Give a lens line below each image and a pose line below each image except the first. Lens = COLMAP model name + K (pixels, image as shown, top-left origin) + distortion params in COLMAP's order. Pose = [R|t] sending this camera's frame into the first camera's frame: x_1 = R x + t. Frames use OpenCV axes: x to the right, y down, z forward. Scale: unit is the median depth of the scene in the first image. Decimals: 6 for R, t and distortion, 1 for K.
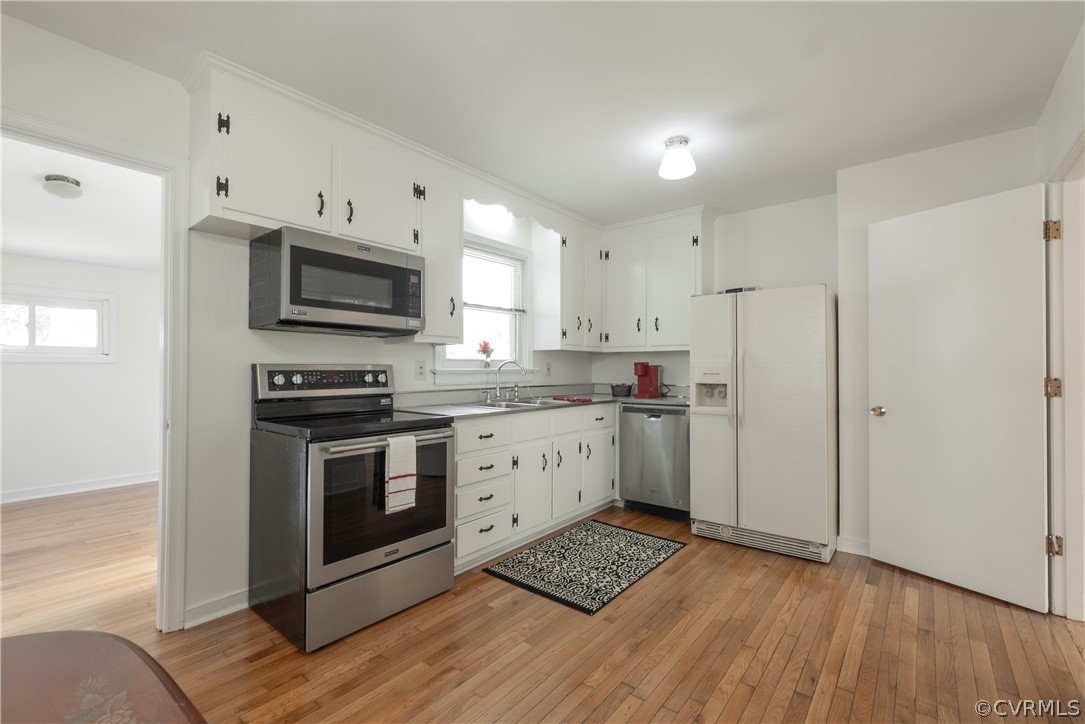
lens RADIAL K [[475.9, 0, 542.5], [0, 475.9, 362.0], [0, 0, 1]] dist [-0.001882, -0.000302]
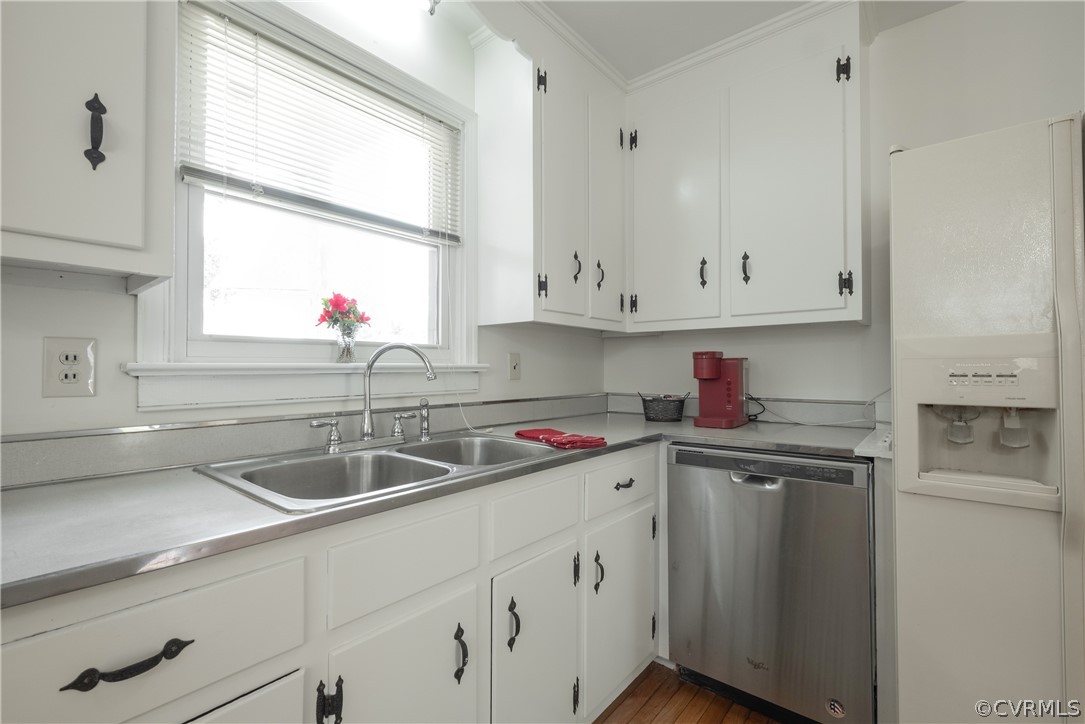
lens RADIAL K [[475.9, 0, 542.5], [0, 475.9, 362.0], [0, 0, 1]] dist [-0.001882, -0.000302]
pose [[0.999881, -0.001476, -0.015329, 0.055072], [0.001451, 0.999998, -0.001687, 0.013187], [0.015331, 0.001664, 0.999881, 0.584292]]
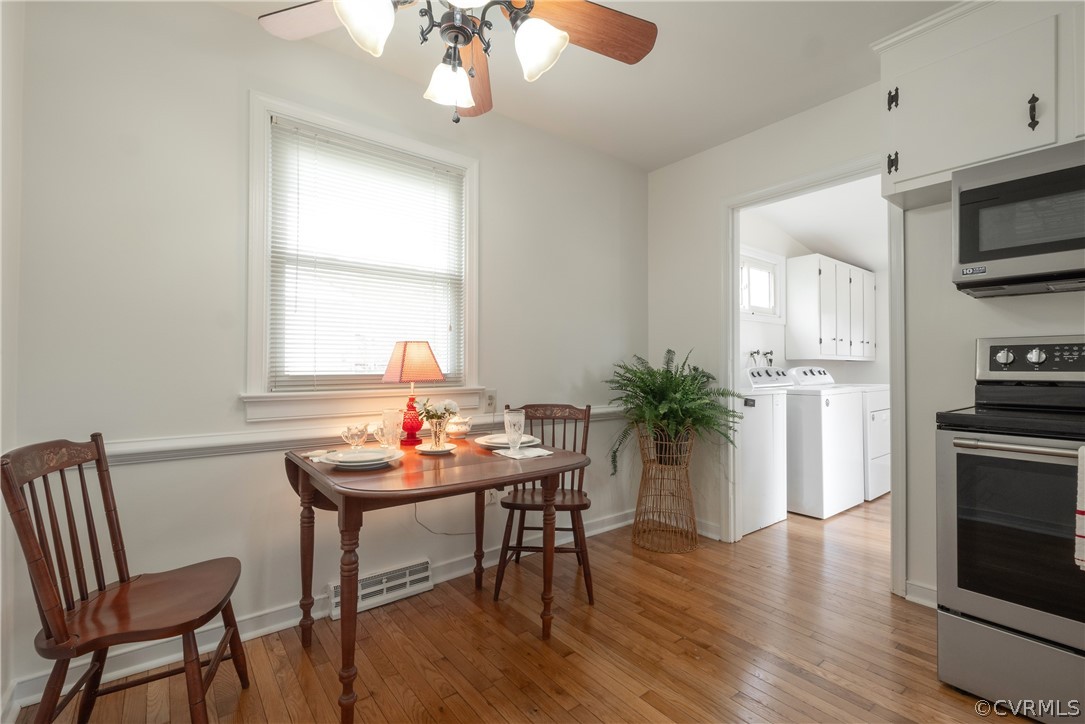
lens RADIAL K [[475.9, 0, 542.5], [0, 475.9, 362.0], [0, 0, 1]] dist [-0.001882, -0.000302]
pose [[-0.225253, -0.013106, -0.974212, 0.249474], [0.012167, 0.999794, -0.016264, 0.031220], [0.974224, -0.015517, -0.225047, 0.269628]]
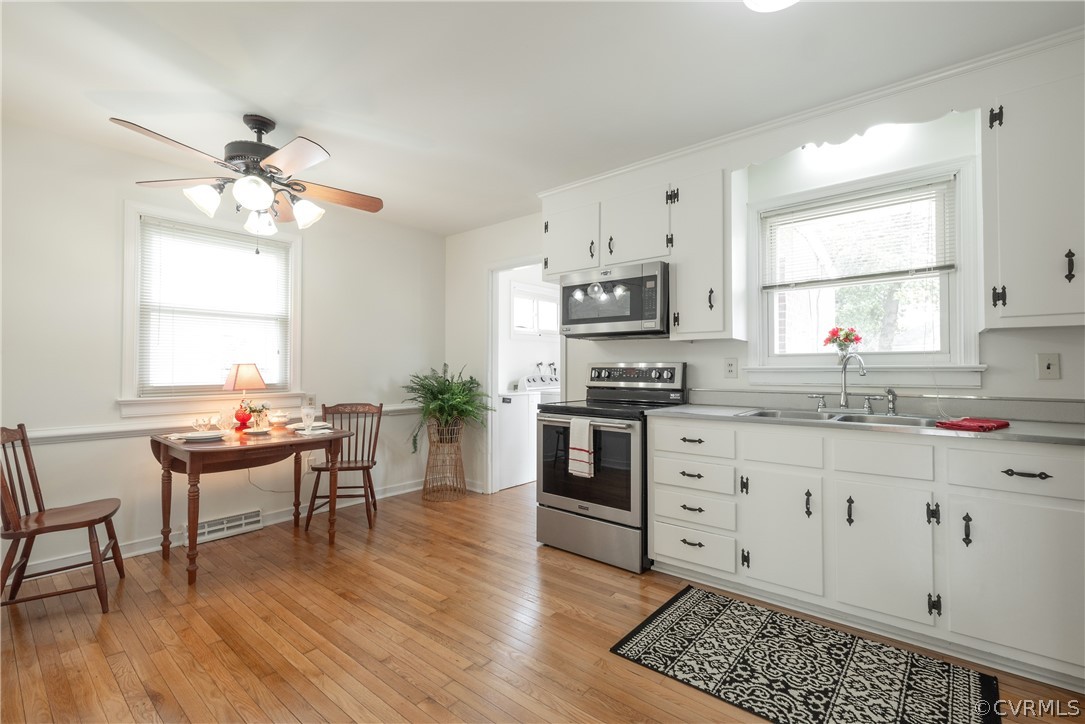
lens RADIAL K [[475.9, 0, 542.5], [0, 475.9, 362.0], [0, 0, 1]] dist [-0.001882, -0.000302]
pose [[-0.015459, -0.014282, -0.999779, 0.589362], [0.012522, 0.999817, -0.014476, 0.012695], [0.999802, -0.012743, -0.015277, 0.544917]]
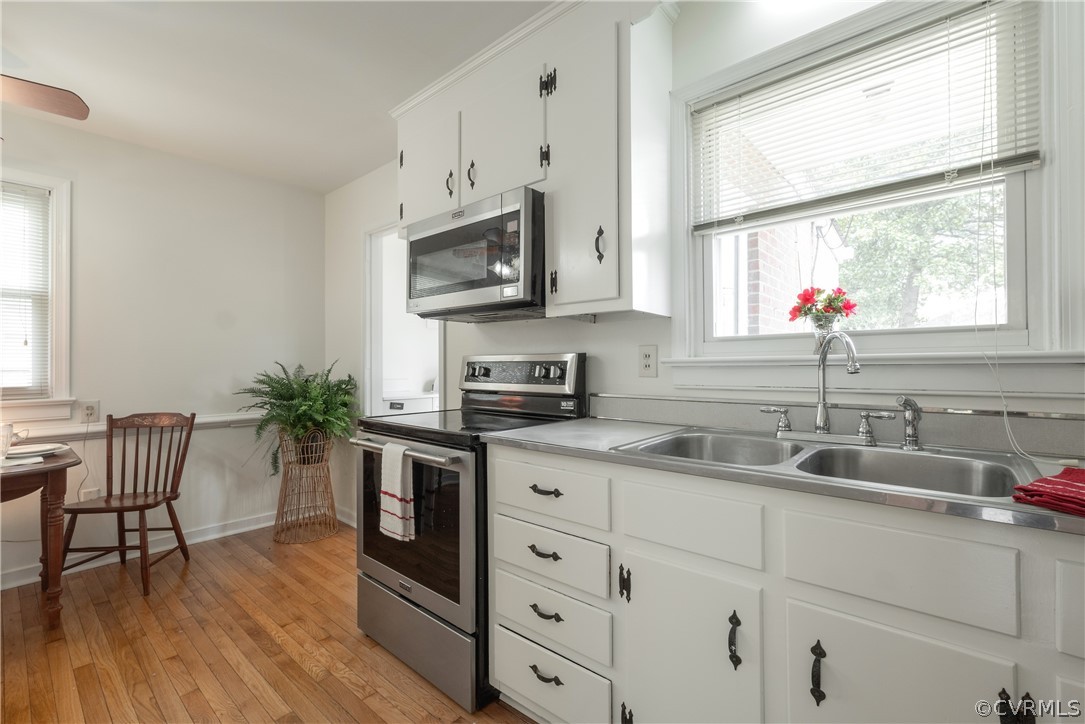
lens RADIAL K [[475.9, 0, 542.5], [0, 475.9, 362.0], [0, 0, 1]] dist [-0.001882, -0.000302]
pose [[-0.041636, -0.005610, -0.999117, 0.286480], [0.018144, 0.999815, -0.006370, 0.017300], [0.998968, -0.018393, -0.041527, 0.760043]]
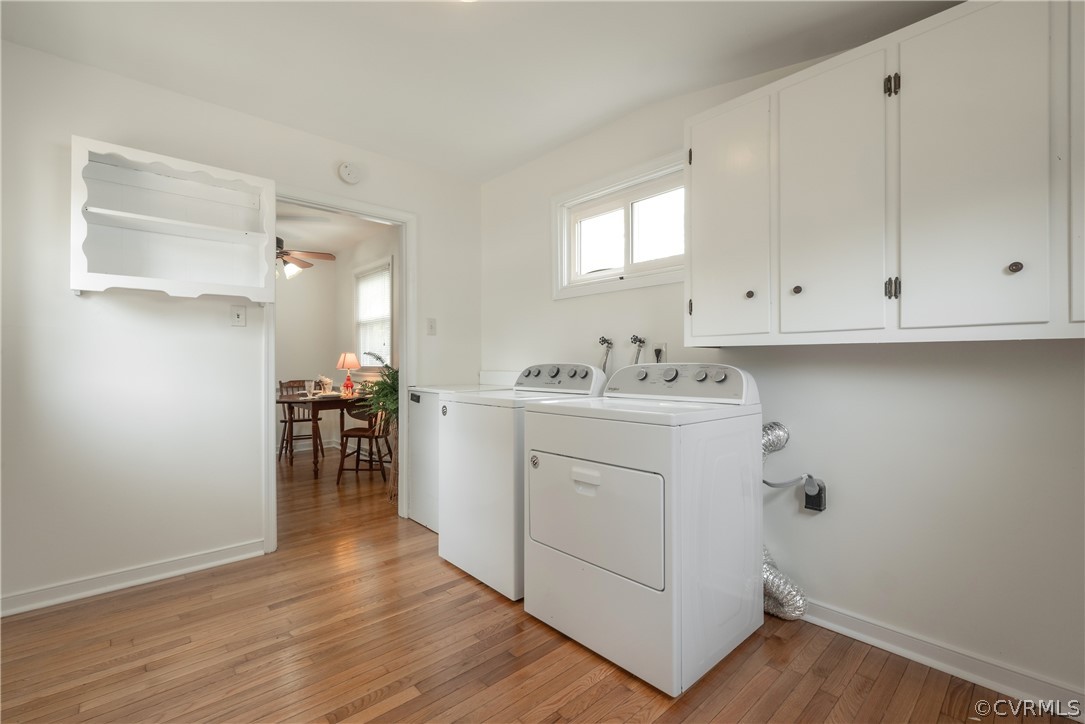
lens RADIAL K [[475.9, 0, 542.5], [0, 475.9, 362.0], [0, 0, 1]] dist [-0.001882, -0.000302]
pose [[-0.989319, -0.002774, 0.145744, -0.986223], [-0.004562, 0.999918, -0.011938, 0.037131], [-0.145699, -0.012476, -0.989250, 1.248752]]
